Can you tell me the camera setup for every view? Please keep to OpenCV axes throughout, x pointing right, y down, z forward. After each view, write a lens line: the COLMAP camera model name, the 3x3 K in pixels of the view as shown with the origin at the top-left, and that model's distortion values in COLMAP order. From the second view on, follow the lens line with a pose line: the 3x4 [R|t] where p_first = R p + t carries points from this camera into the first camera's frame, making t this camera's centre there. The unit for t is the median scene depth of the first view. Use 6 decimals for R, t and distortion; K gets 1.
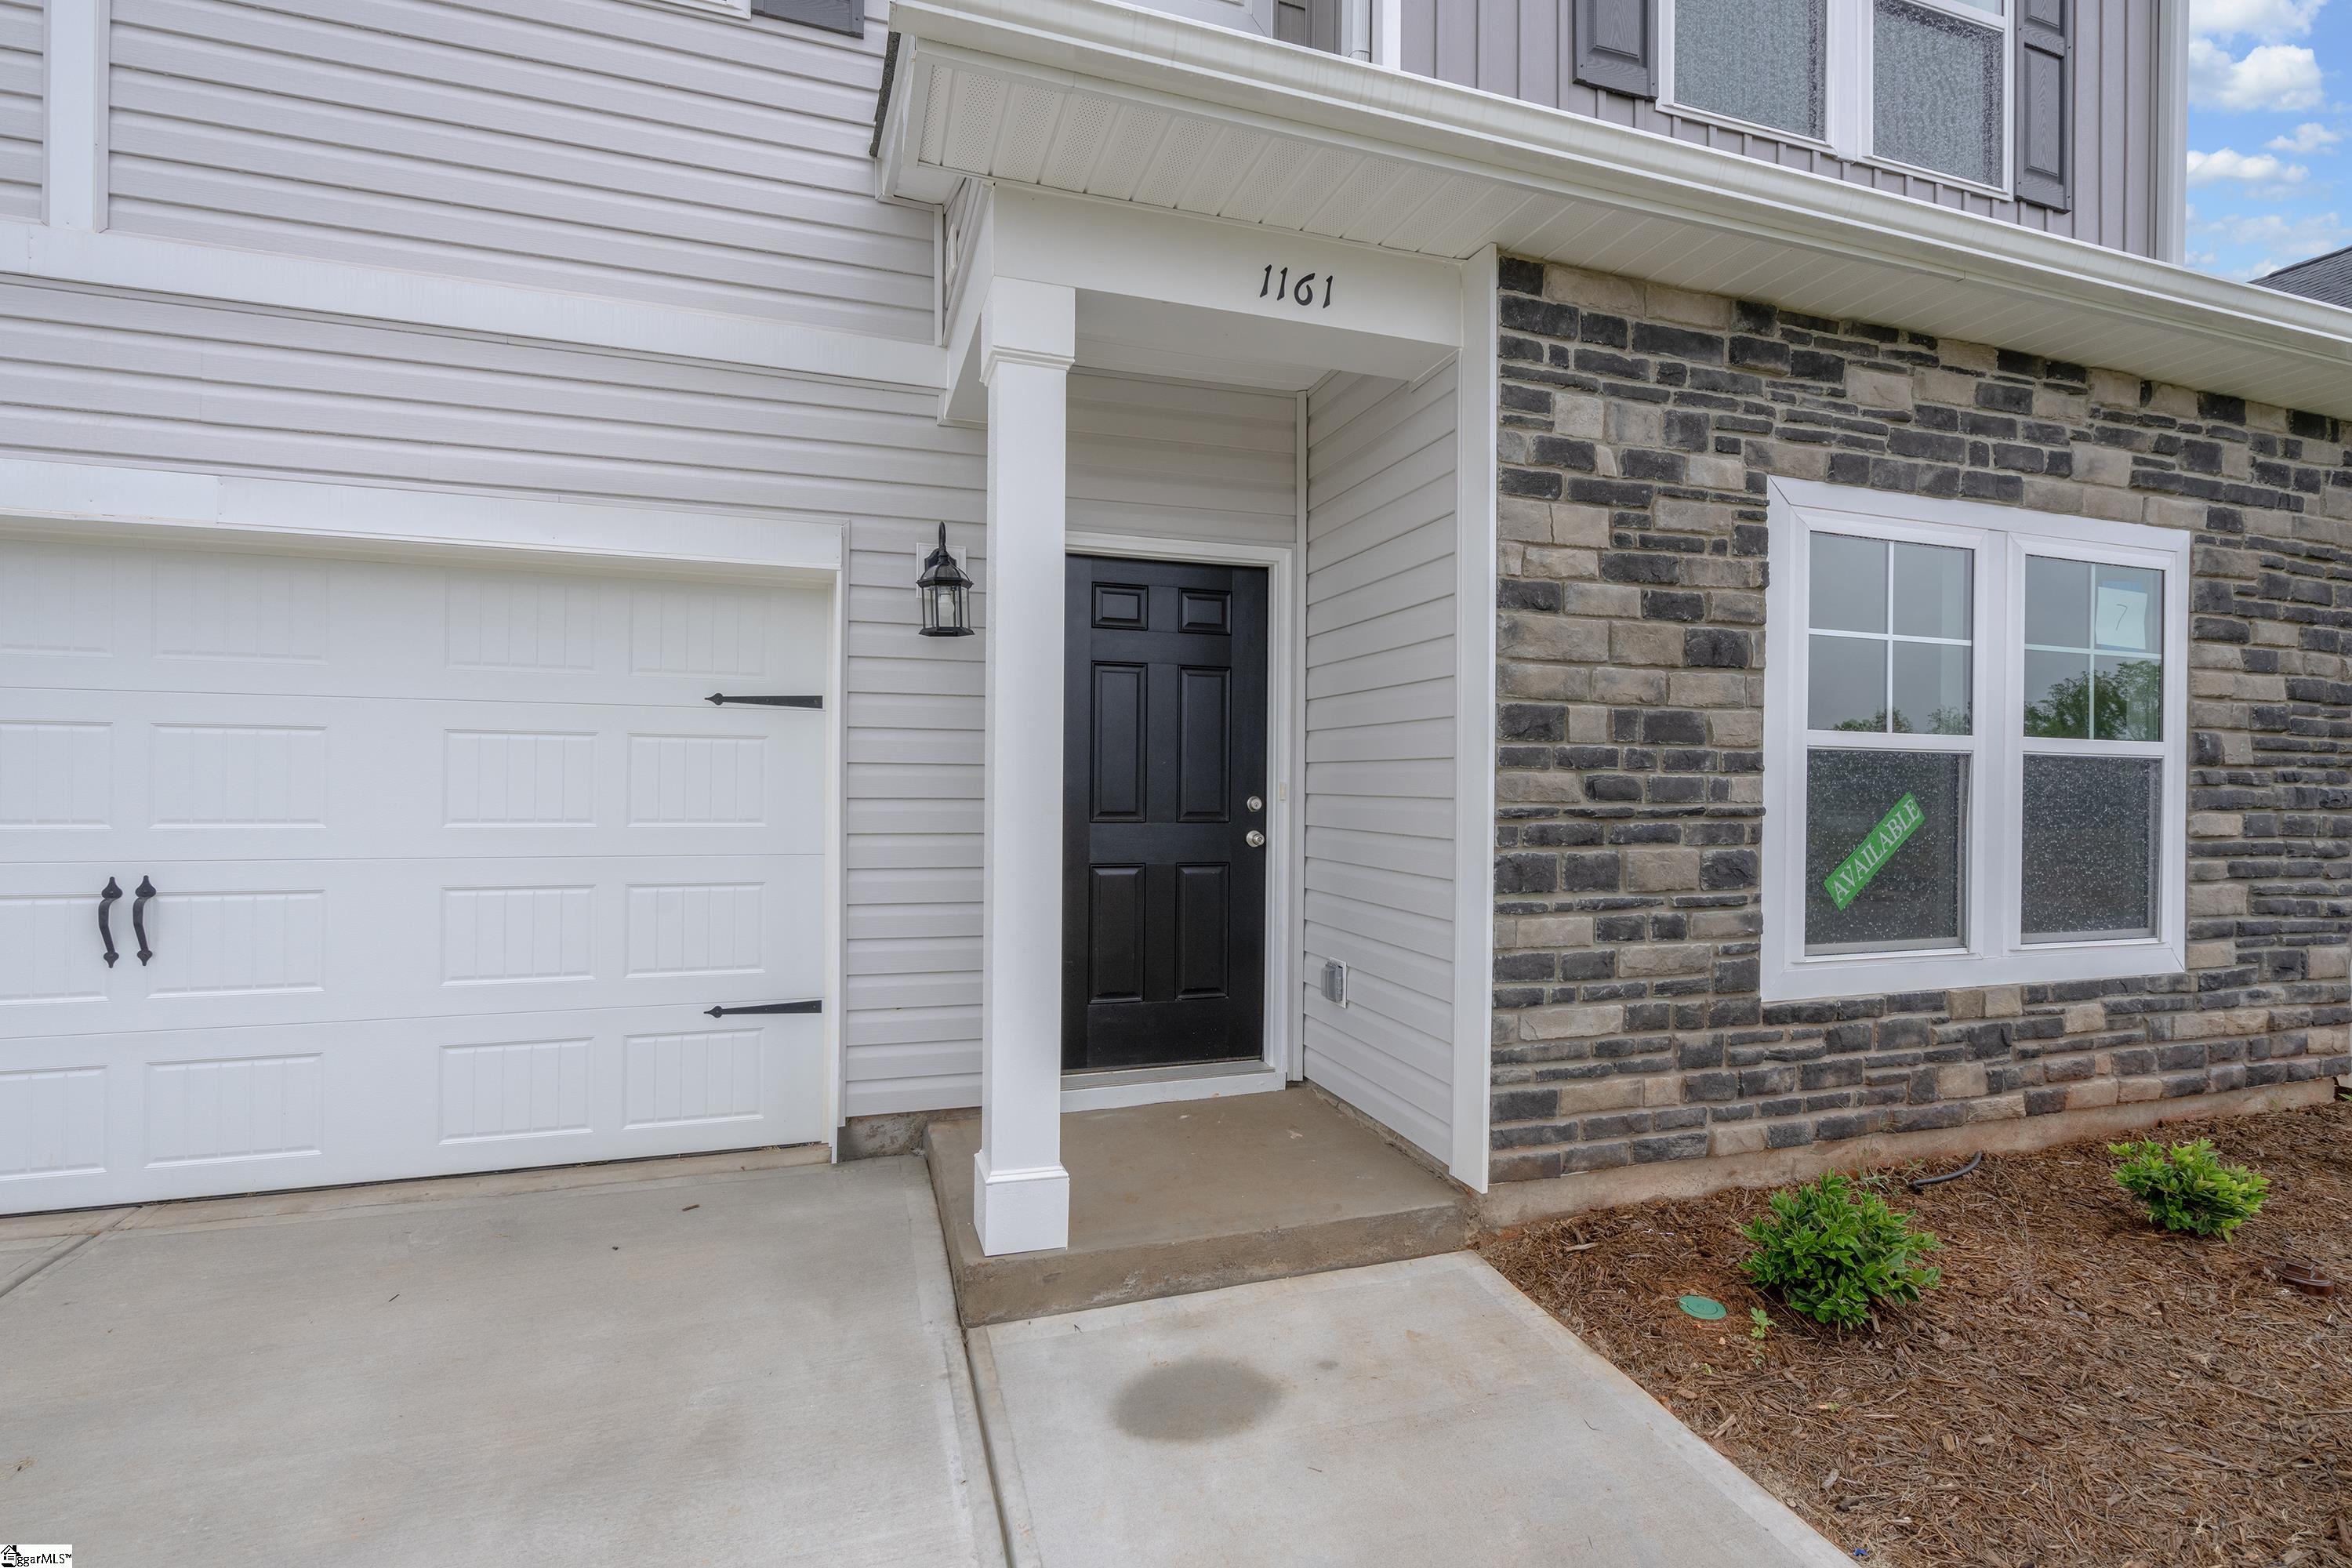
lens RADIAL K [[1058.0, 0, 1171.9], [0, 1058.0, 789.2], [0, 0, 1]] dist [0.000409, 0.000402]
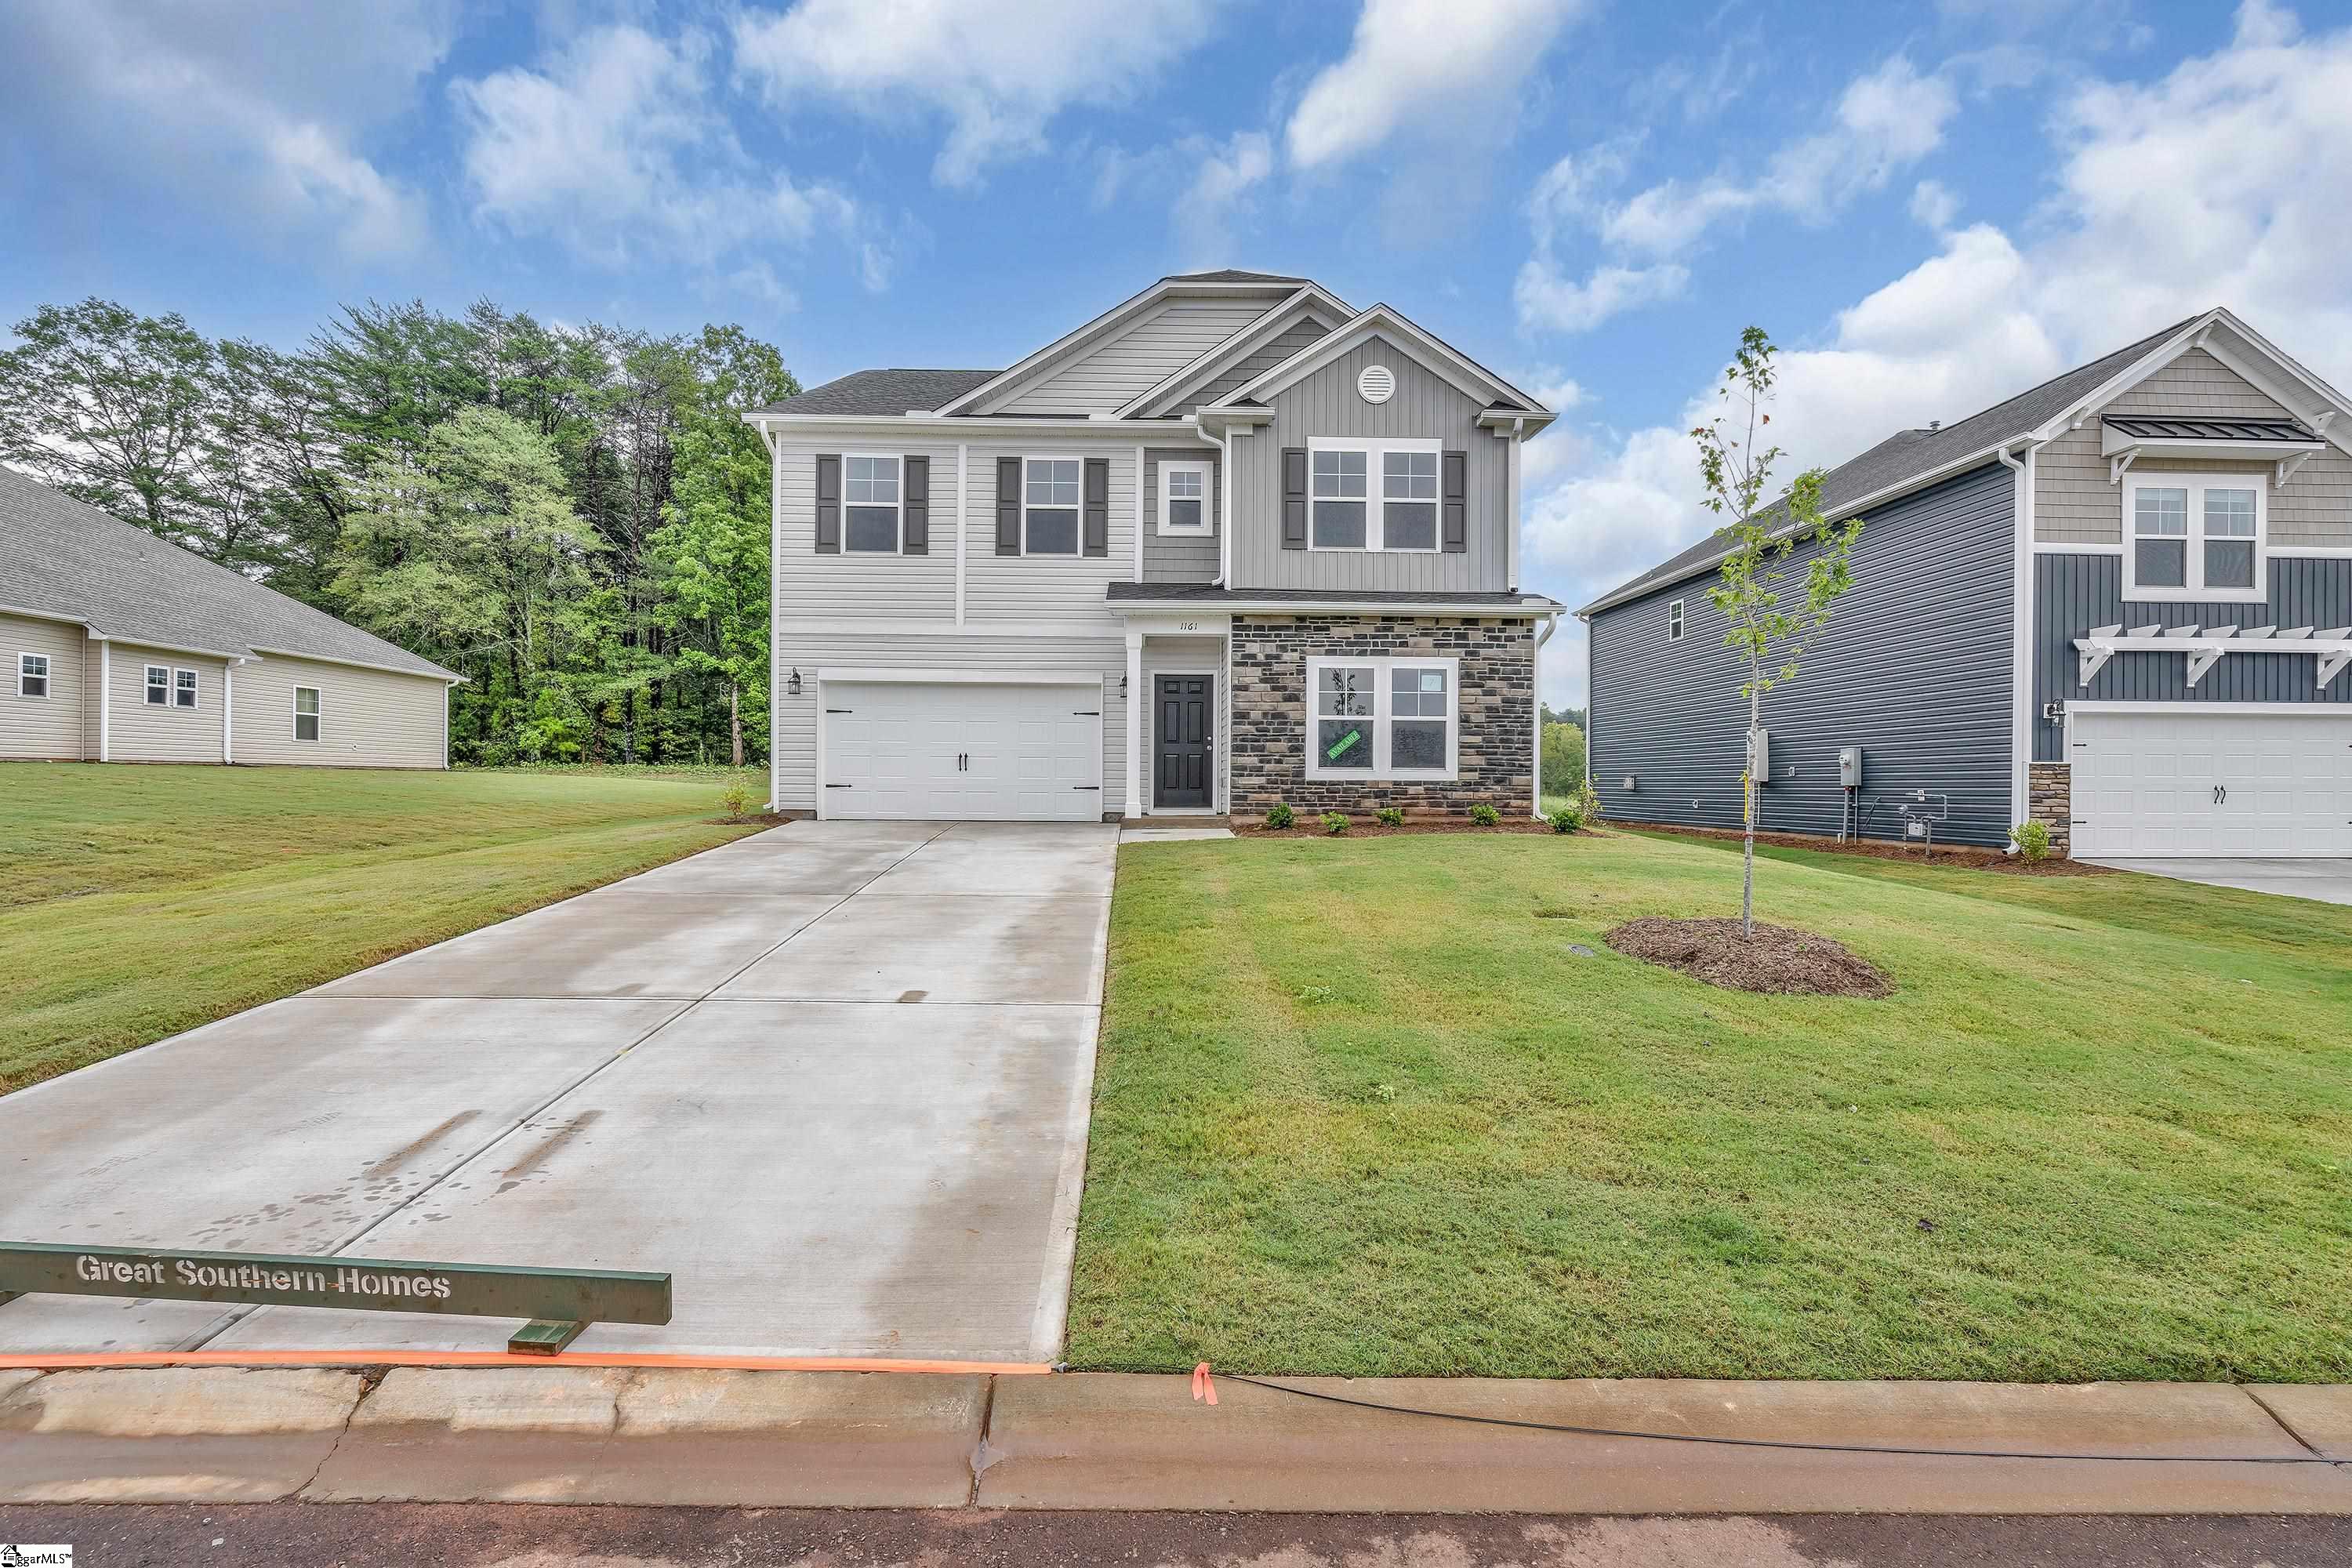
lens RADIAL K [[1058.0, 0, 1169.2], [0, 1058.0, 781.8], [0, 0, 1]] dist [0.000409, 0.000402]
pose [[0.958319, -0.004845, -0.285660, 1.196235], [0.002703, 0.999965, -0.007892, 0.232275], [0.285689, 0.006791, 0.958298, -3.098313]]
